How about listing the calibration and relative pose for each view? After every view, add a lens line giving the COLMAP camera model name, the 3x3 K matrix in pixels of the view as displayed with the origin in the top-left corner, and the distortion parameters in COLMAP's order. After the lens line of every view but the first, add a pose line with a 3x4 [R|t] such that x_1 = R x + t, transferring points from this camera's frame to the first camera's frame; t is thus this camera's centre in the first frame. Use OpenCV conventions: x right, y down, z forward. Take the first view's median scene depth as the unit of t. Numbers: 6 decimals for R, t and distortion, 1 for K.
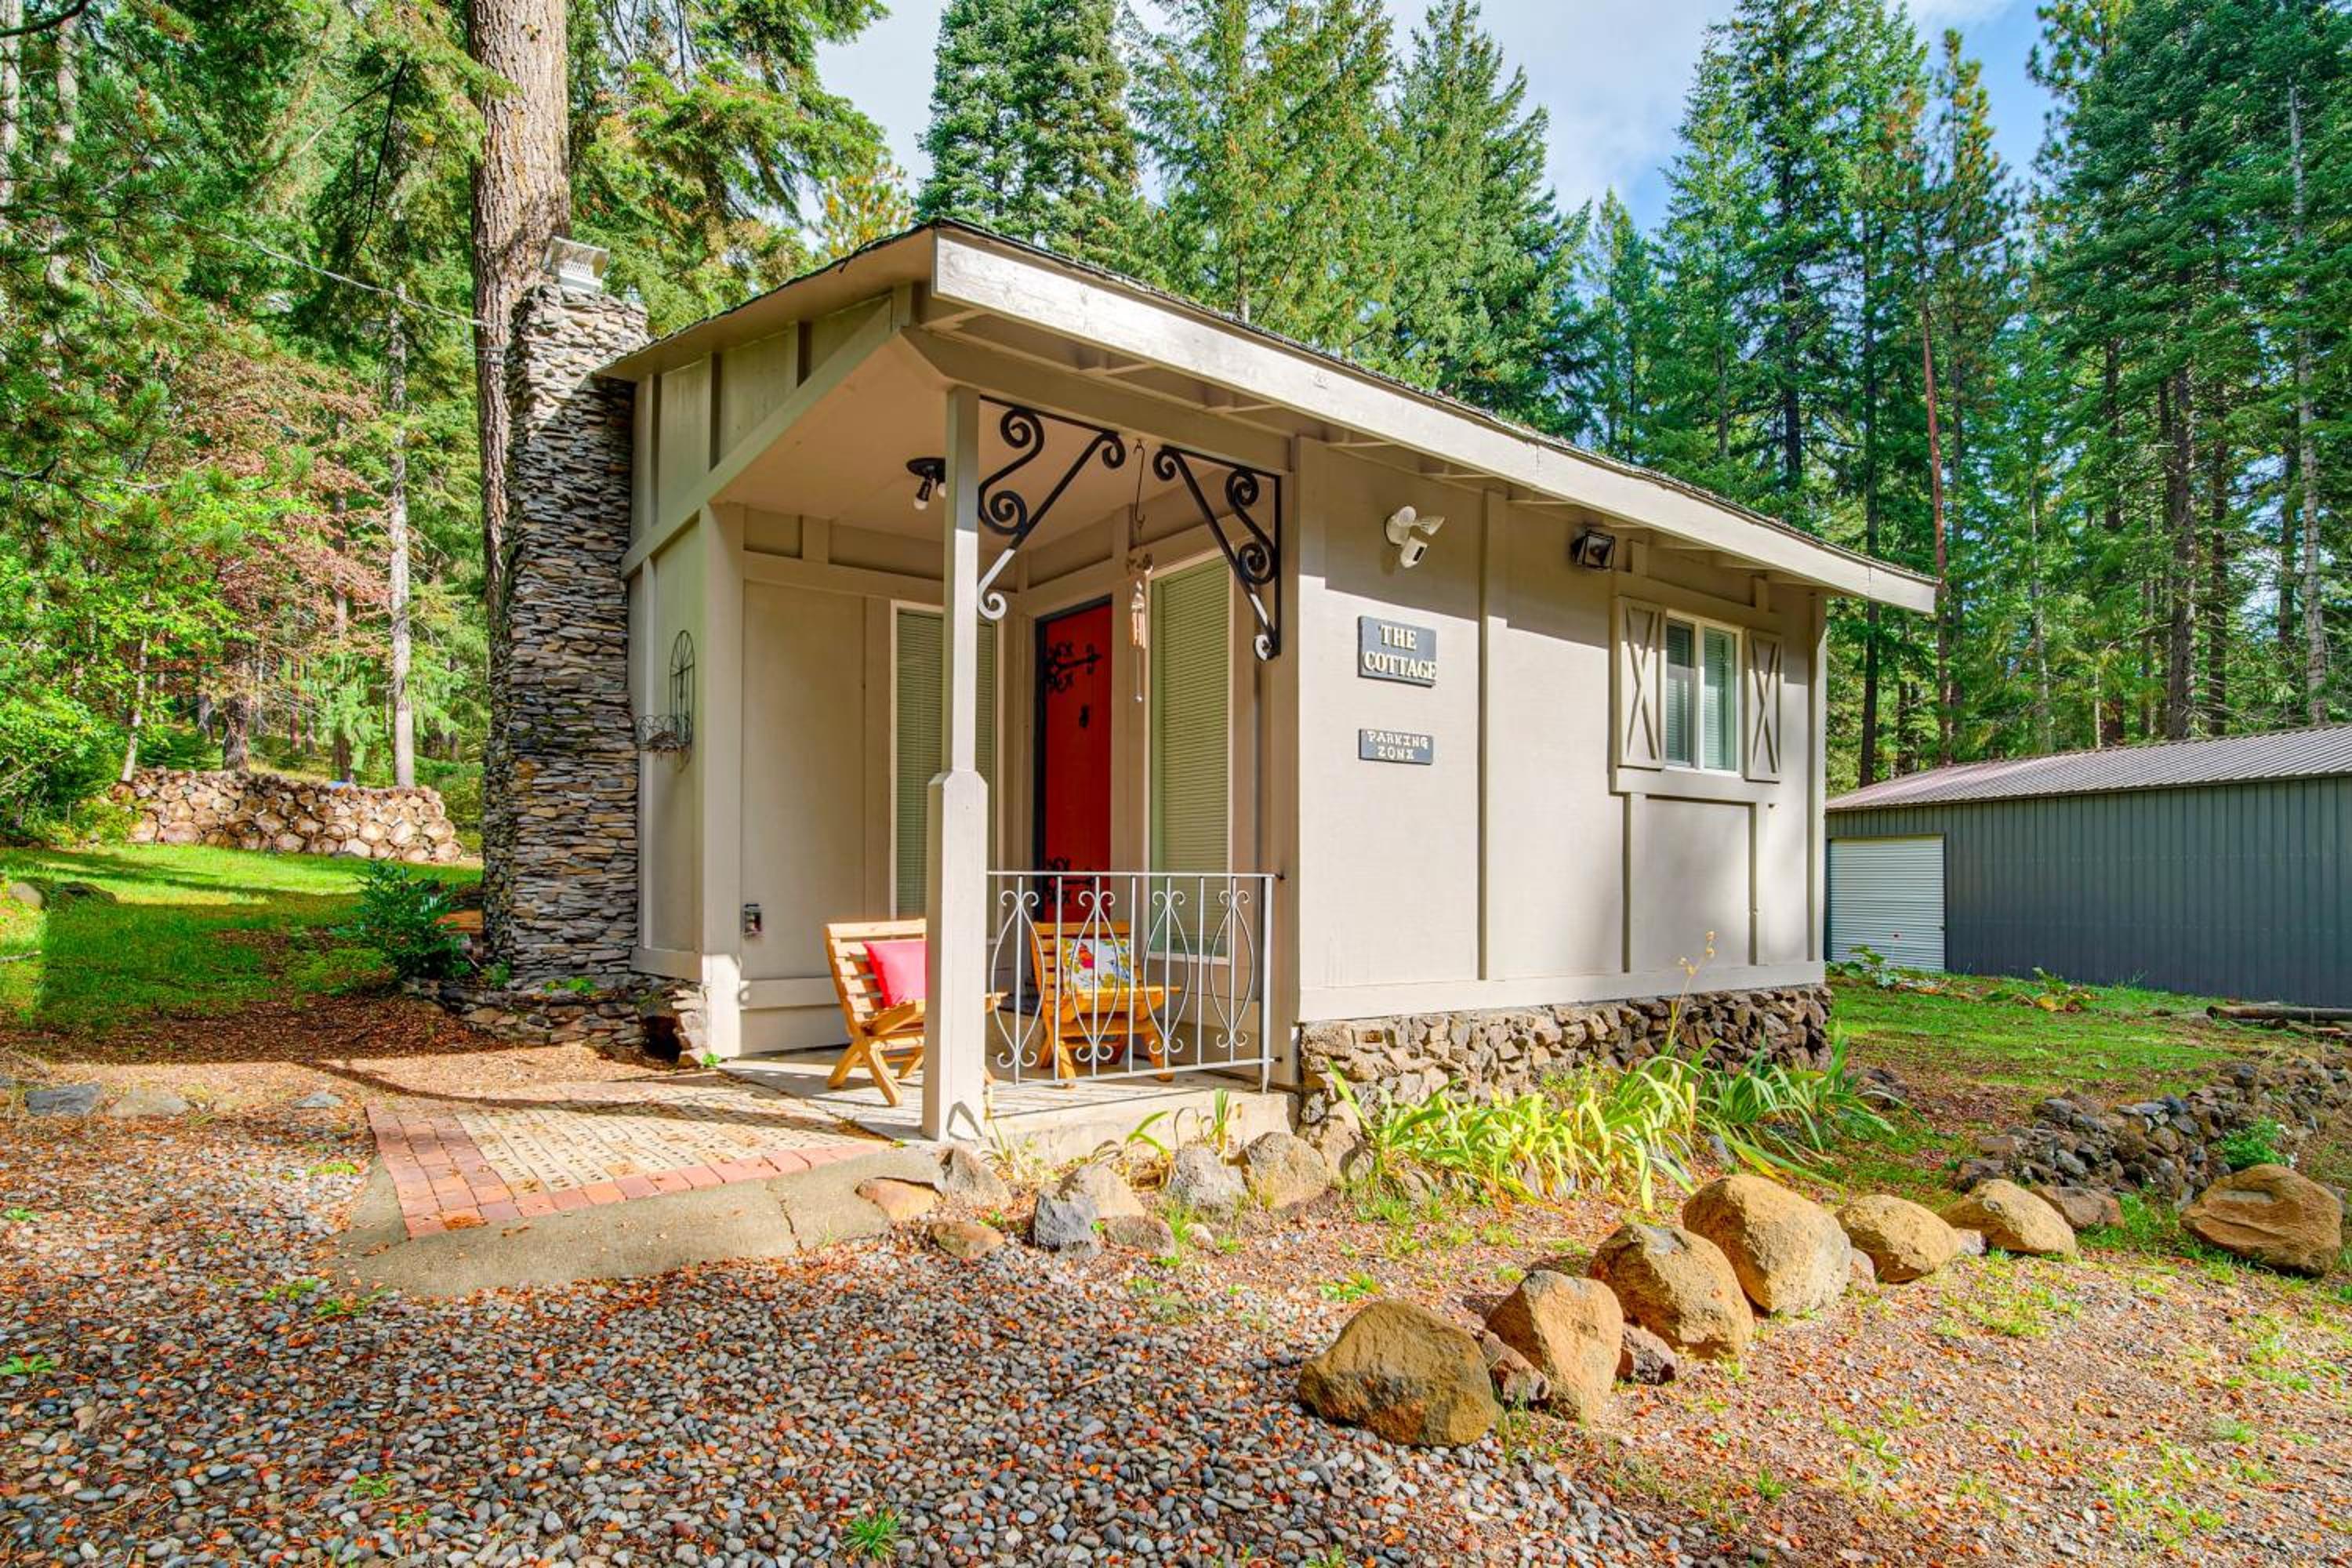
lens RADIAL K [[1185.4, 0, 1192.8], [0, 1185.4, 882.3], [0, 0, 1]] dist [-0.014335, -0.000262]
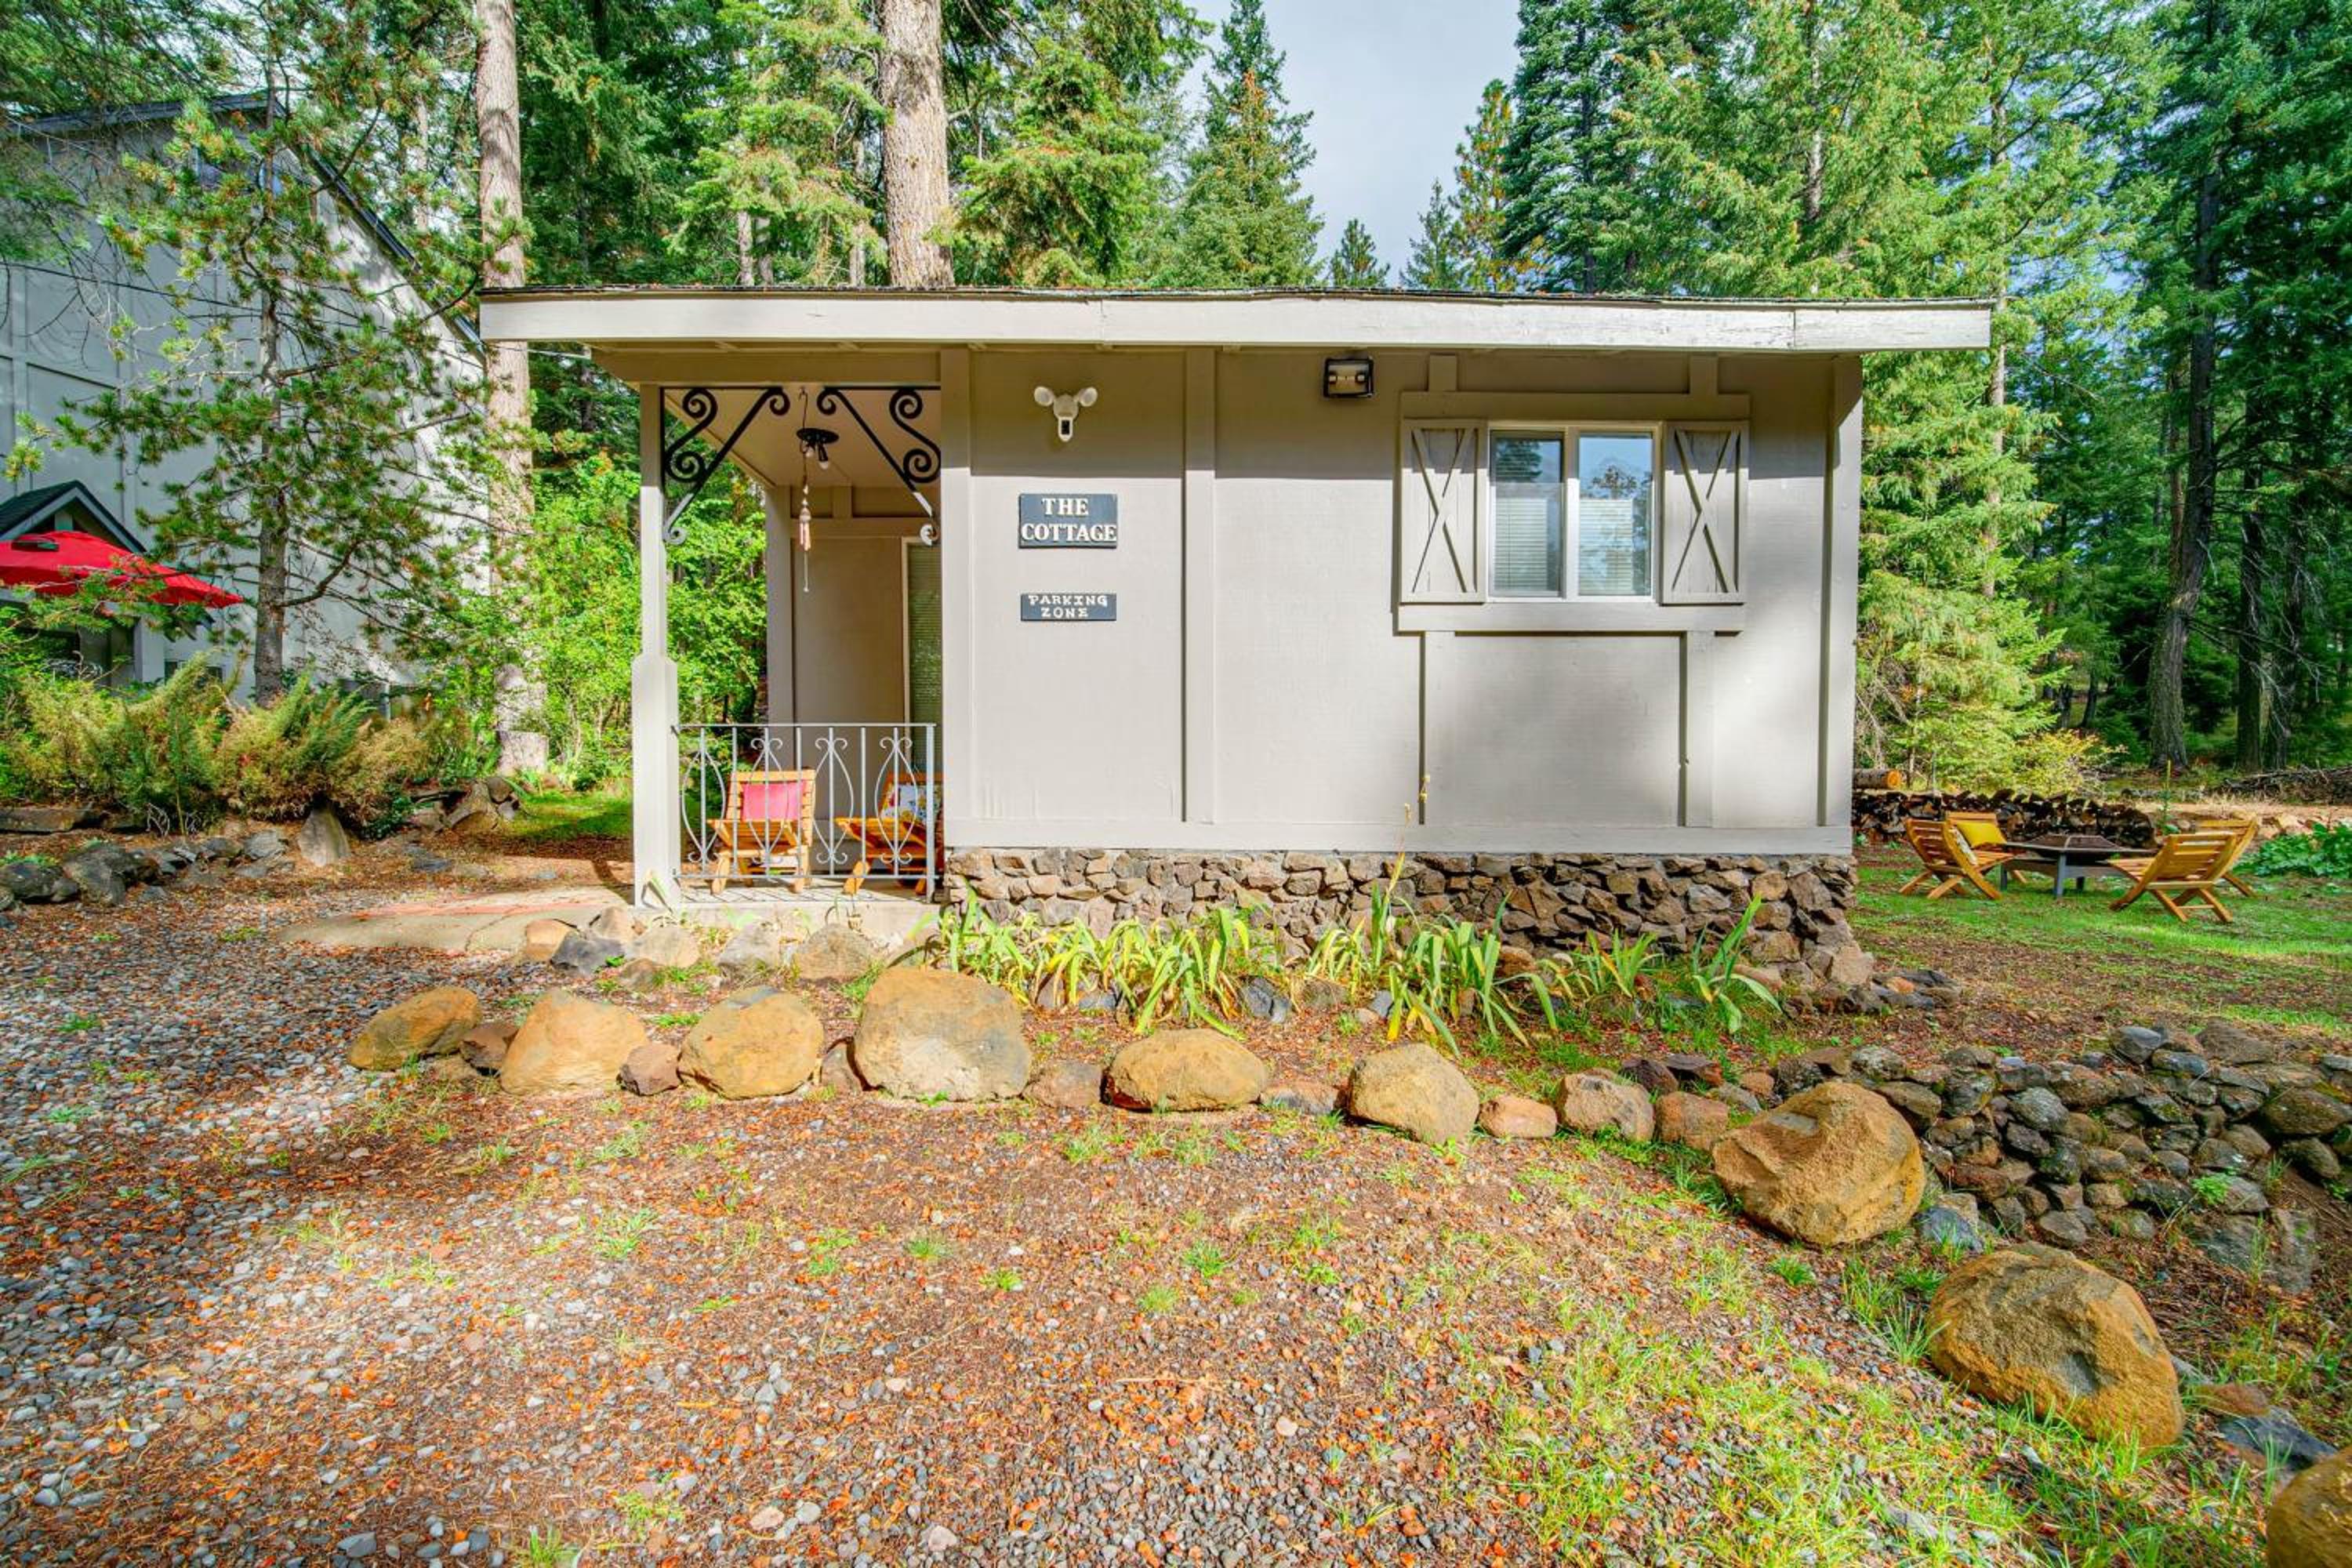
lens RADIAL K [[1070.2, 0, 1165.5], [0, 1070.2, 837.2], [0, 0, 1]] dist [-0.014860, -0.000985]
pose [[0.813049, 0.017383, -0.581936, 0.769224], [0.004711, 0.999325, 0.036433, 0.060216], [0.582176, -0.032363, 0.812418, 0.214907]]
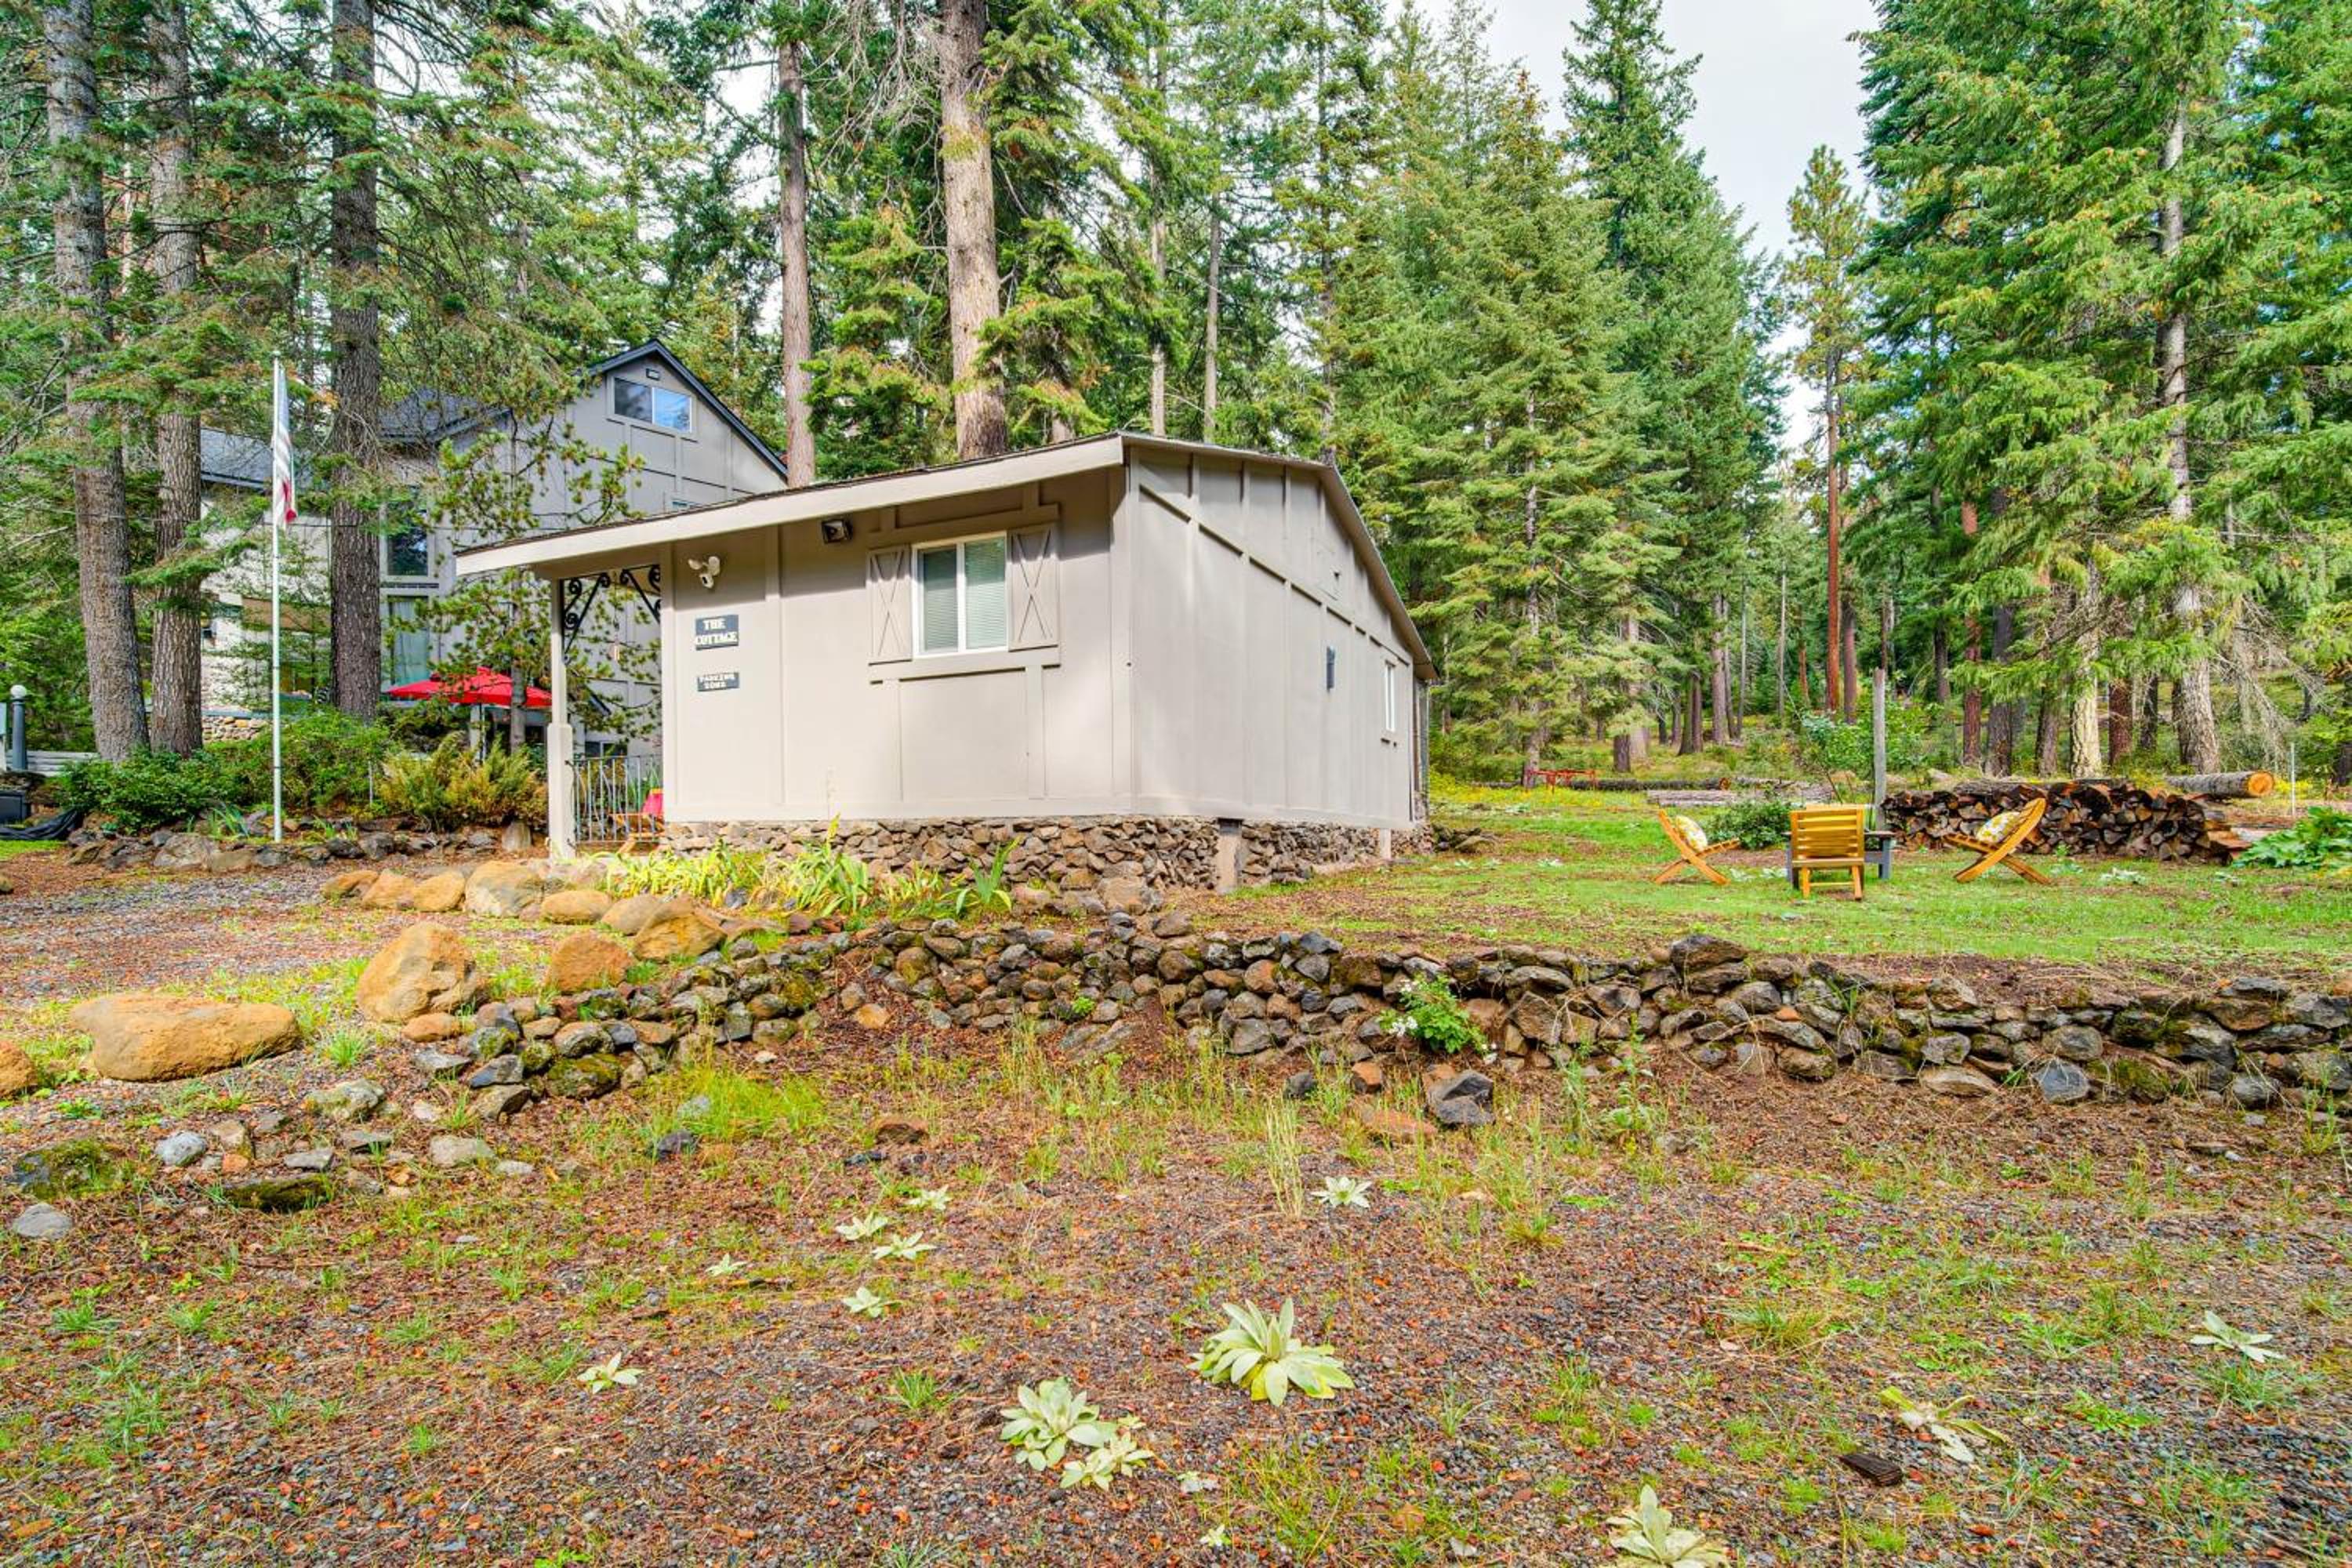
lens RADIAL K [[1185.4, 0, 1192.8], [0, 1185.4, 882.3], [0, 0, 1]] dist [-0.014335, -0.000262]
pose [[0.491750, 0.008717, -0.870693, 2.044052], [0.015062, 0.999715, 0.018515, 0.171301], [0.870606, -0.022219, 0.491478, 0.667115]]
